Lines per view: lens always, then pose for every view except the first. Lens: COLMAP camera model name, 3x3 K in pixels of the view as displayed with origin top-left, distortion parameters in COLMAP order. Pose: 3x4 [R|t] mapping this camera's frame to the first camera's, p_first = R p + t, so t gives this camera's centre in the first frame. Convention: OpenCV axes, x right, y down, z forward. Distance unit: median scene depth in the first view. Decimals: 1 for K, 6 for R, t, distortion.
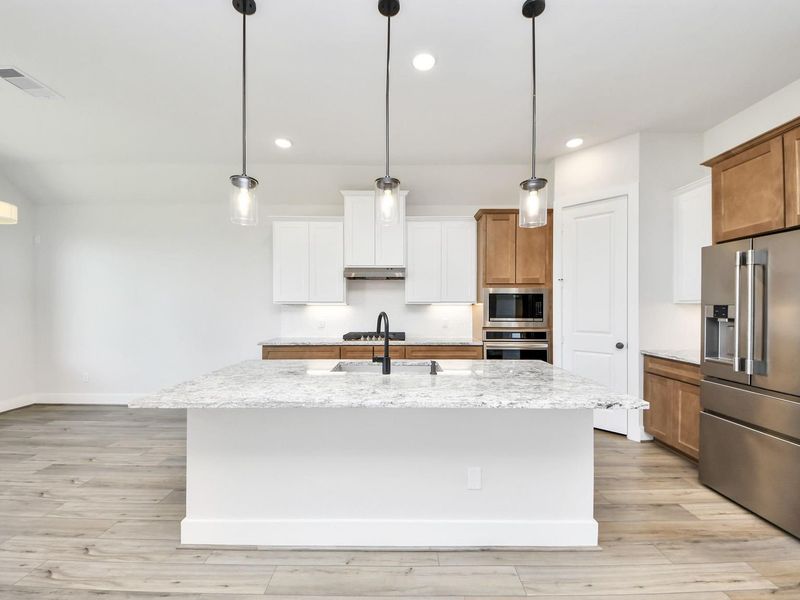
lens RADIAL K [[387.9, 0, 317.4], [0, 387.9, 304.1], [0, 0, 1]] dist [-0.001660, -0.008194]
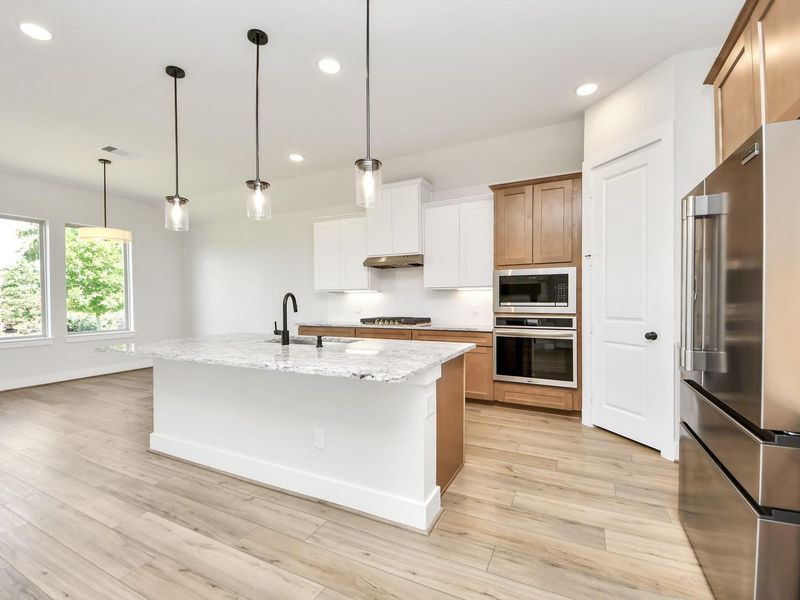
lens RADIAL K [[371.3, 0, 376.8], [0, 371.3, 309.3], [0, 0, 1]] dist [0.000458, -0.006193]
pose [[0.889060, 0.001931, -0.457786, 0.633255], [0.008291, 0.999759, 0.020319, 0.034371], [0.457715, -0.021860, 0.888830, 0.080488]]
